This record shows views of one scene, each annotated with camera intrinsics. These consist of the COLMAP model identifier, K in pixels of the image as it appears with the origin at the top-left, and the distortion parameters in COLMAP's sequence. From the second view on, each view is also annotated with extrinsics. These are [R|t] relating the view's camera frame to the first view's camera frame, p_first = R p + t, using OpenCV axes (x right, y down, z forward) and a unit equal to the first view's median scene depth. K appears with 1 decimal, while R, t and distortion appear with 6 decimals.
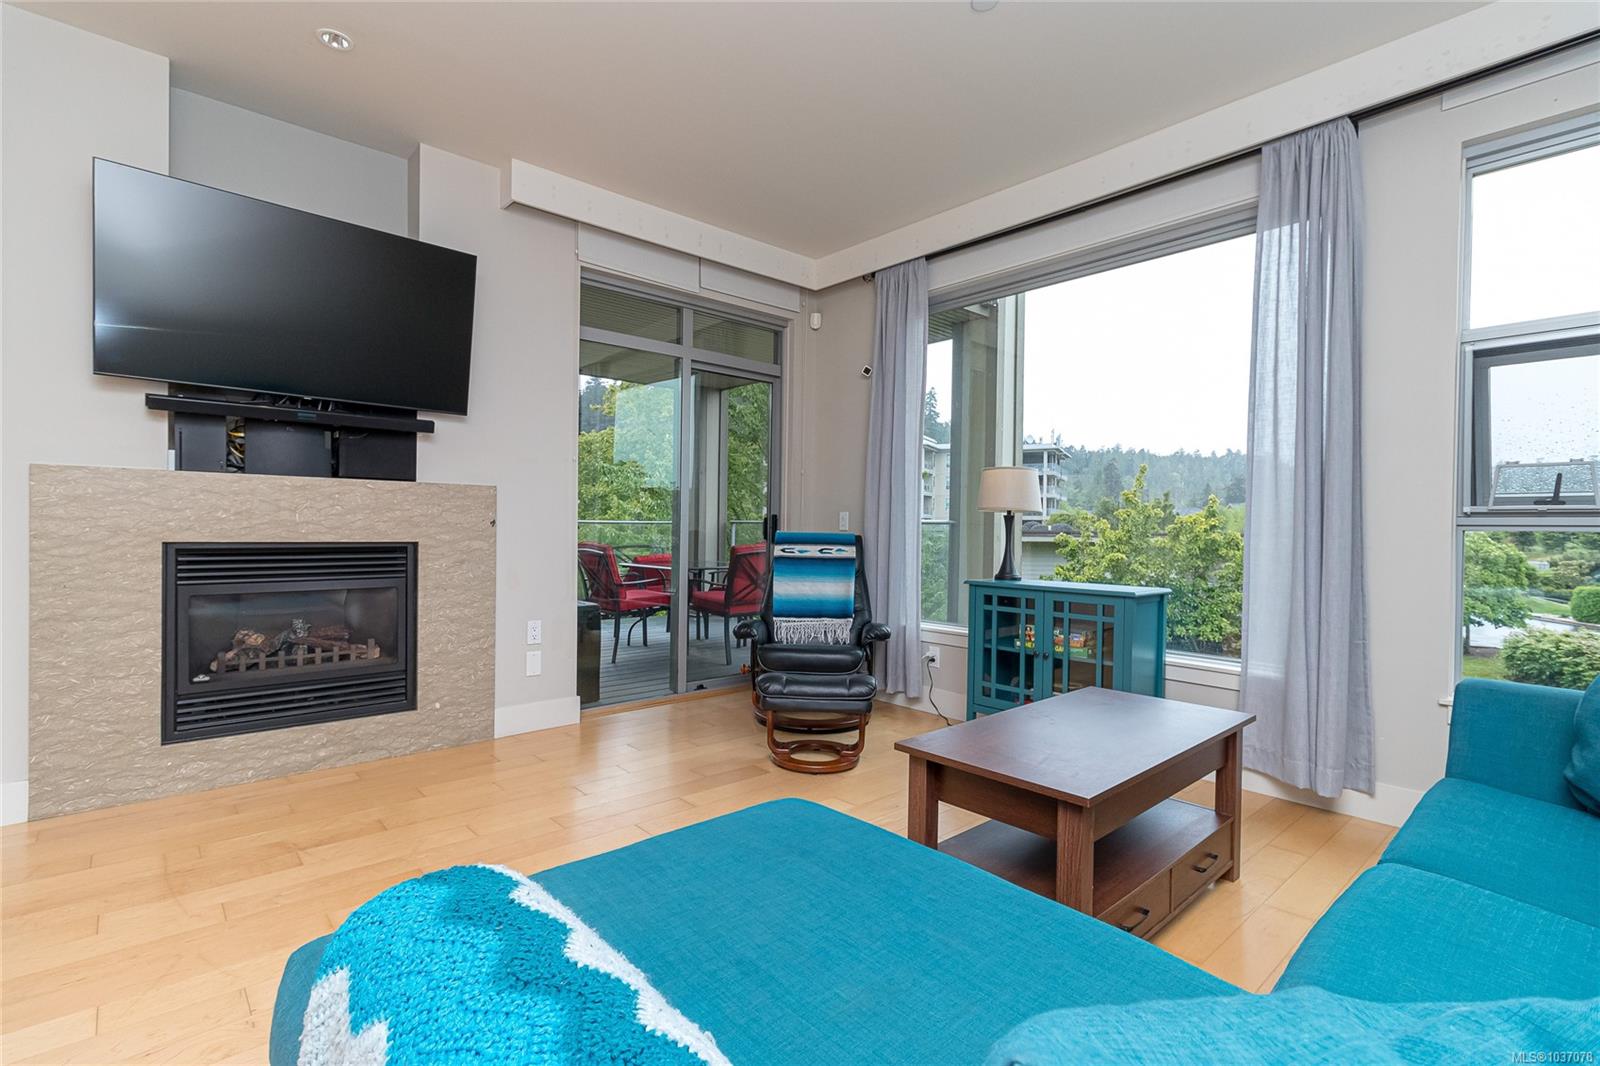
lens RADIAL K [[748.9, 0, 791.4], [0, 748.9, 532.9], [0, 0, 1]] dist [0.005435, -0.000425]
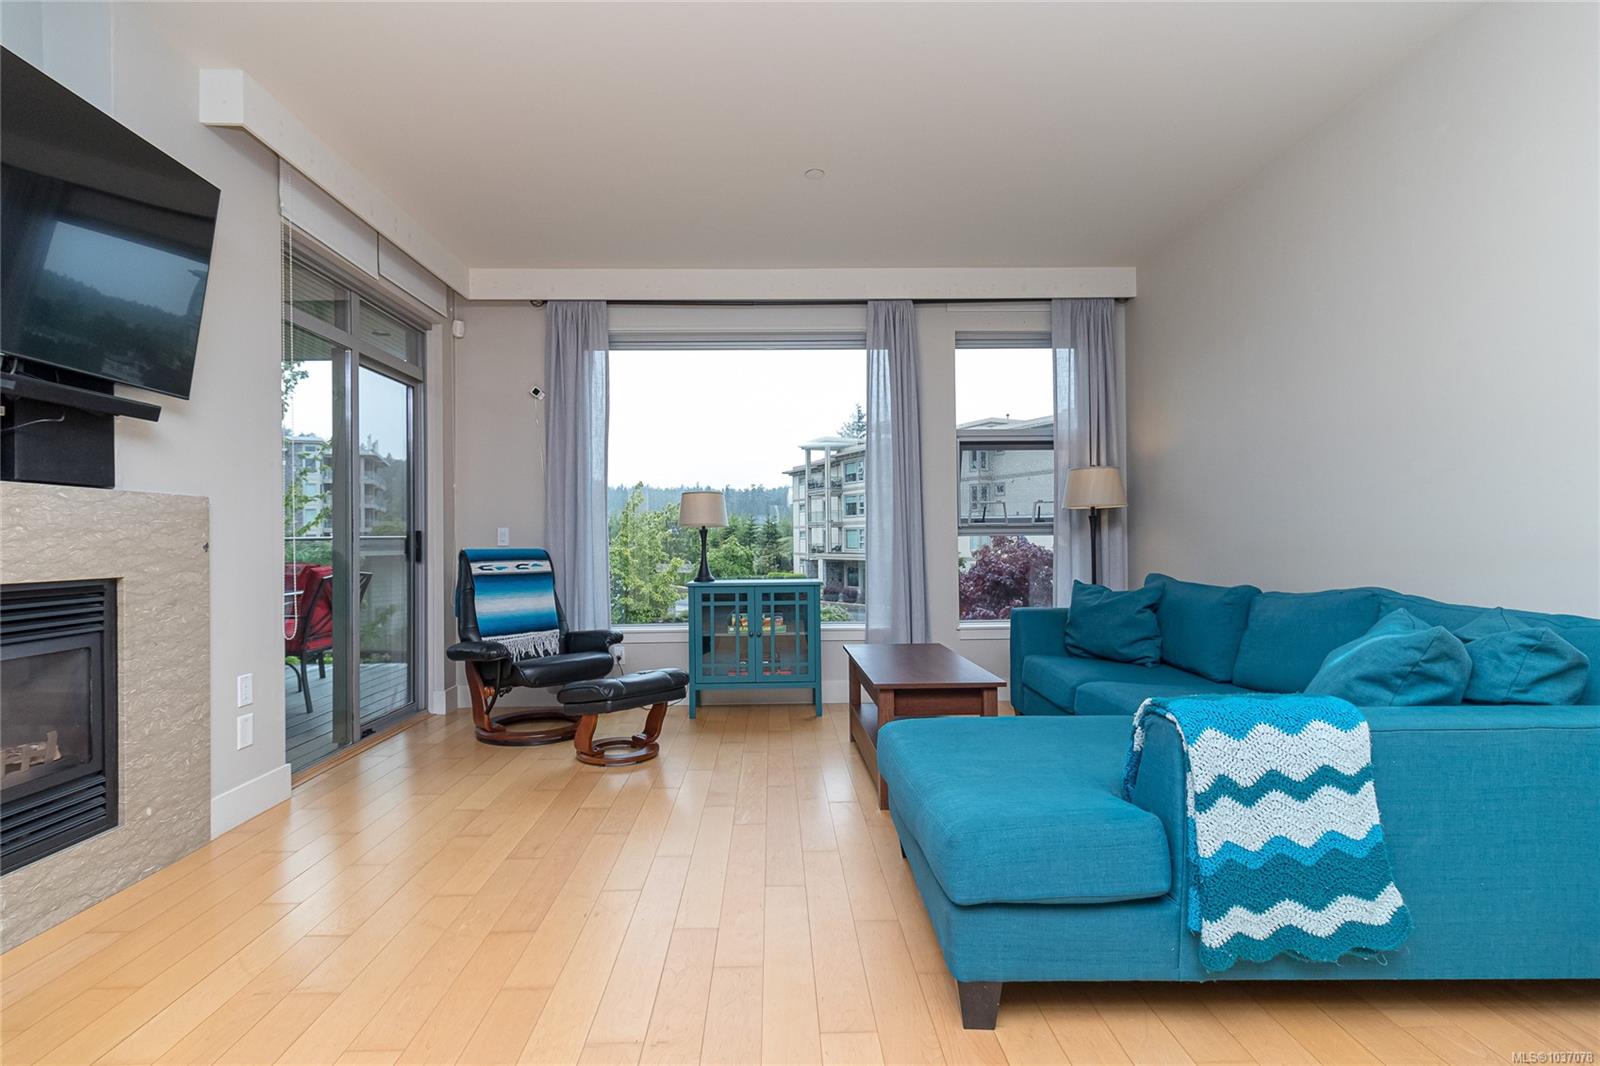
lens RADIAL K [[748.9, 0, 790.3], [0, 748.9, 531.7], [0, 0, 1]] dist [0.005435, -0.000425]
pose [[0.642160, -0.011358, 0.766486, -0.614089], [0.023748, 0.999705, -0.005082, -0.011514], [-0.766203, 0.021466, 0.642241, 0.090229]]
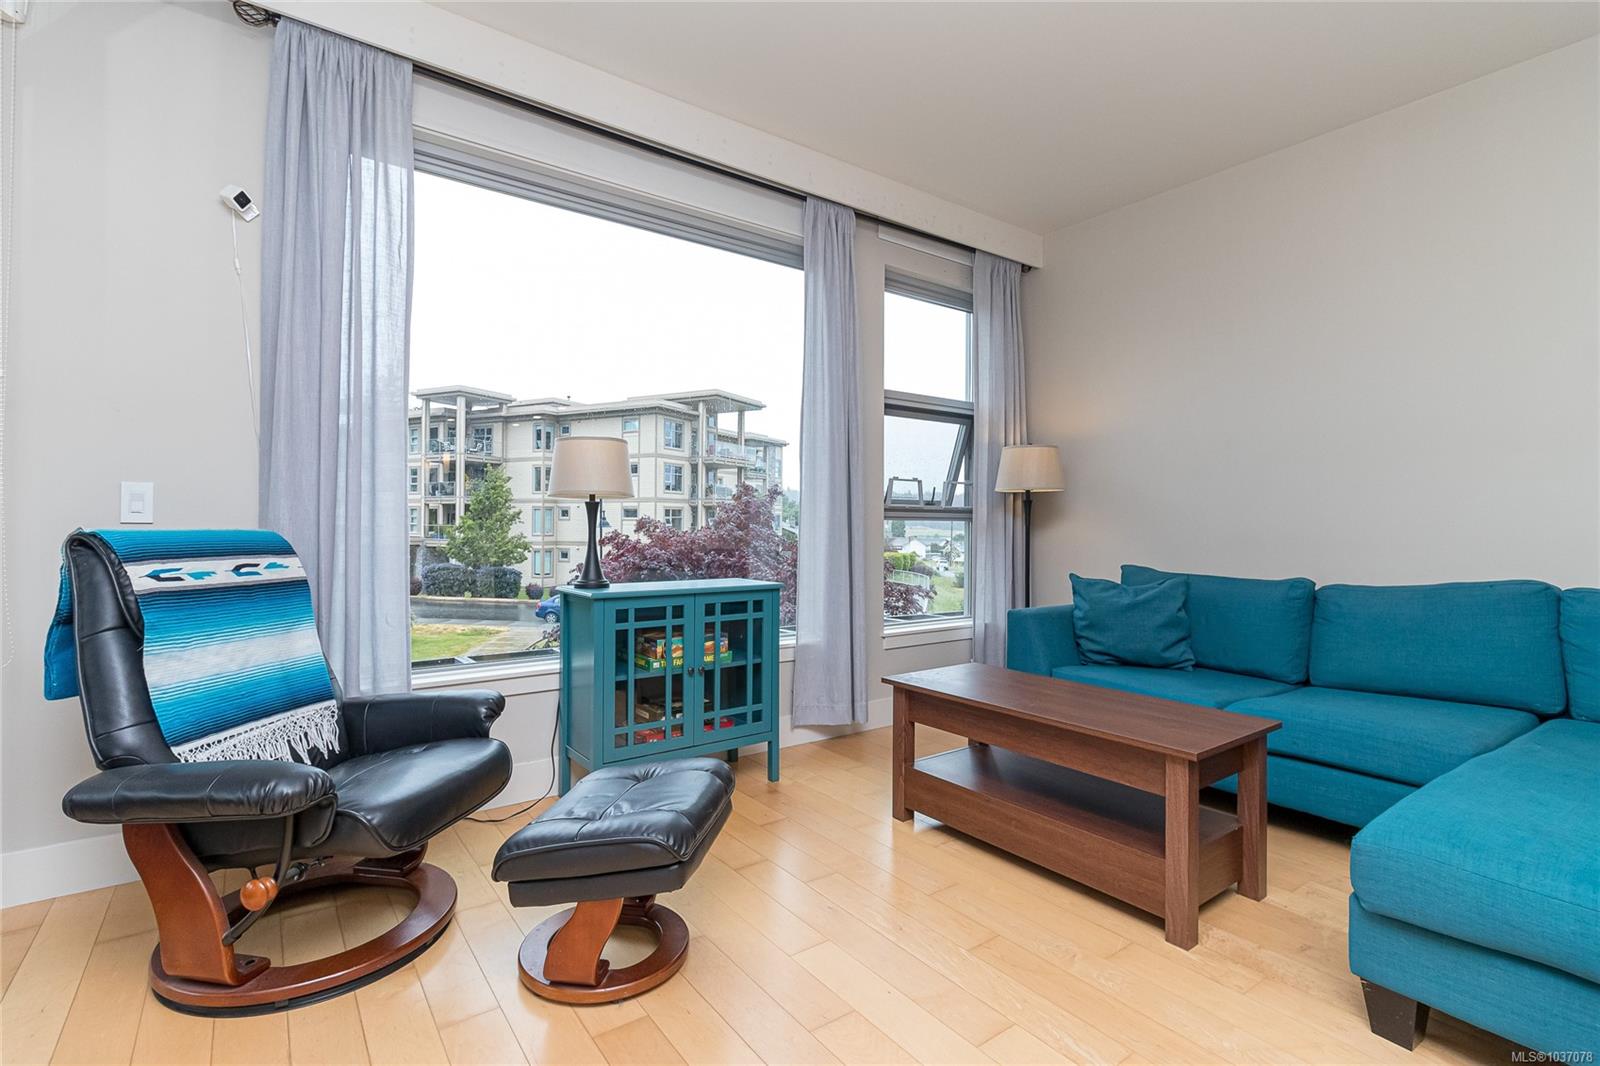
lens RADIAL K [[748.9, 0, 799.7], [0, 748.9, 510.1], [0, 0, 1]] dist [0.005435, -0.000425]
pose [[0.090058, 0.004327, 0.995927, -0.468216], [0.000244, 0.999990, -0.004366, -0.012337], [-0.995937, 0.000636, 0.090056, 0.772482]]
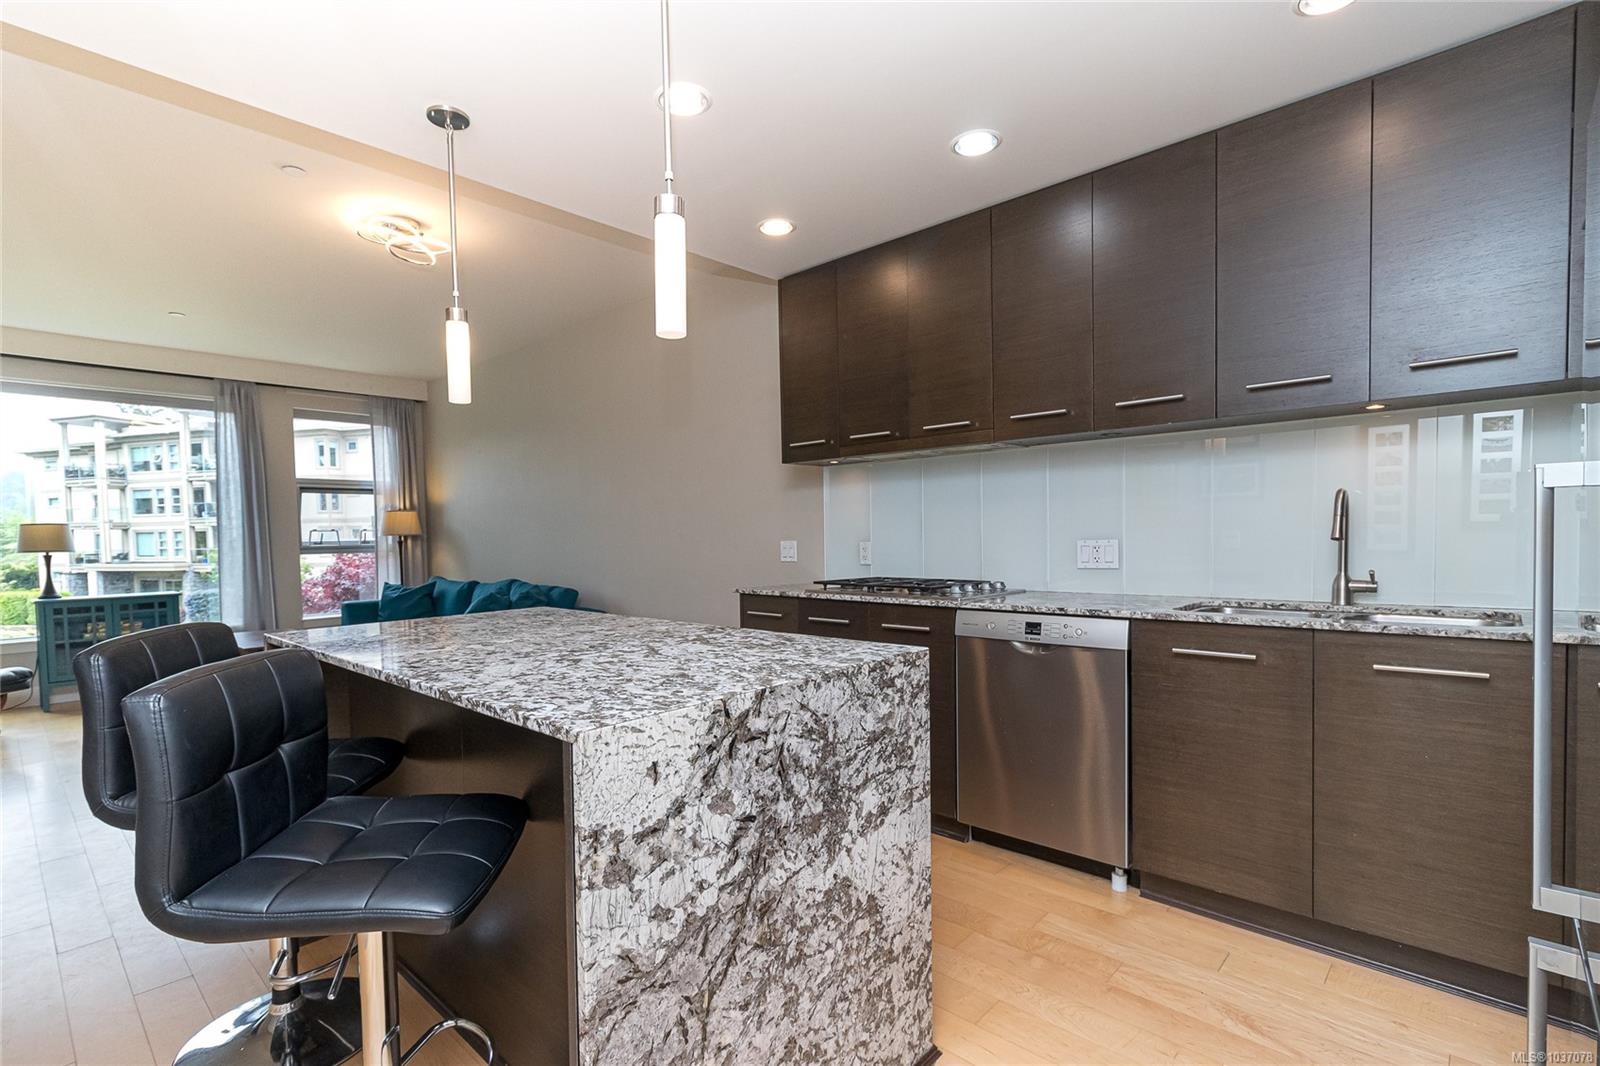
lens RADIAL K [[748.9, 0, 795.8], [0, 748.9, 561.3], [0, 0, 1]] dist [0.005435, -0.000425]
pose [[-0.102971, -0.051986, 0.993325, -1.429523], [0.022991, 0.998242, 0.054626, -0.063564], [-0.994419, 0.028462, -0.101595, -0.342457]]
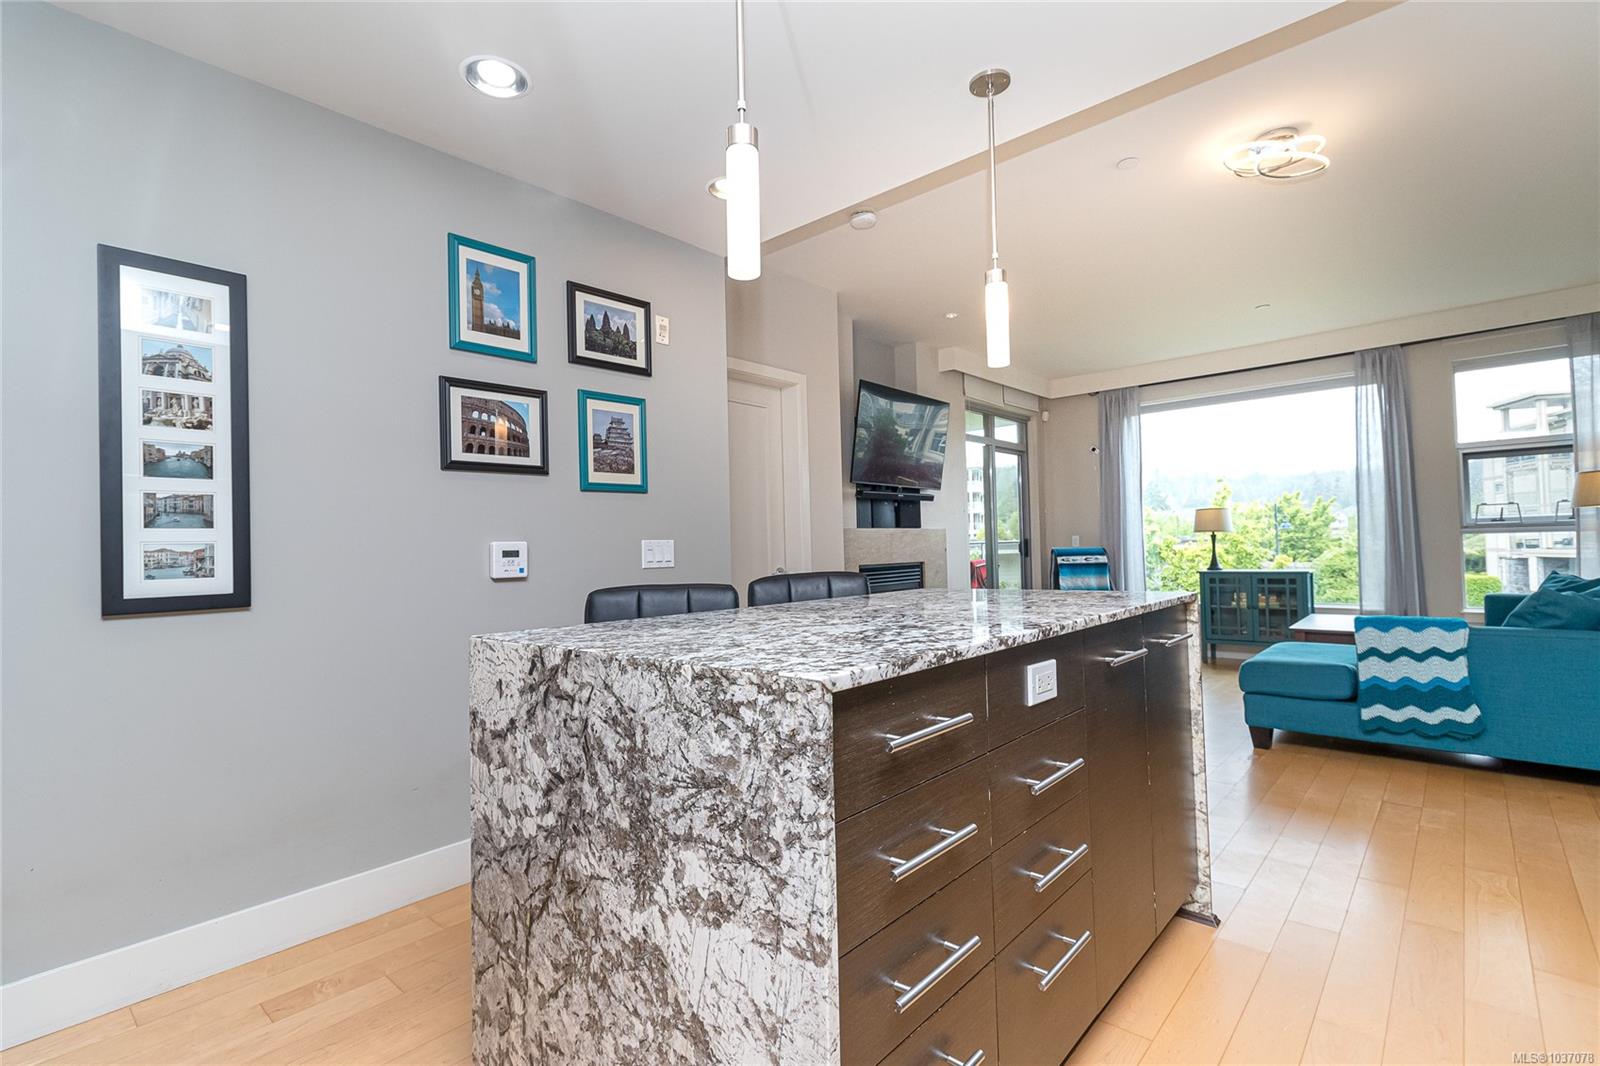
lens RADIAL K [[748.9, 0, 786.0], [0, 748.9, 529.1], [0, 0, 1]] dist [0.005435, -0.000425]
pose [[0.993014, -0.036526, 0.112203, -0.996946], [0.040314, 0.998685, -0.031679, -0.021823], [-0.110898, 0.035981, 0.993180, -0.727998]]
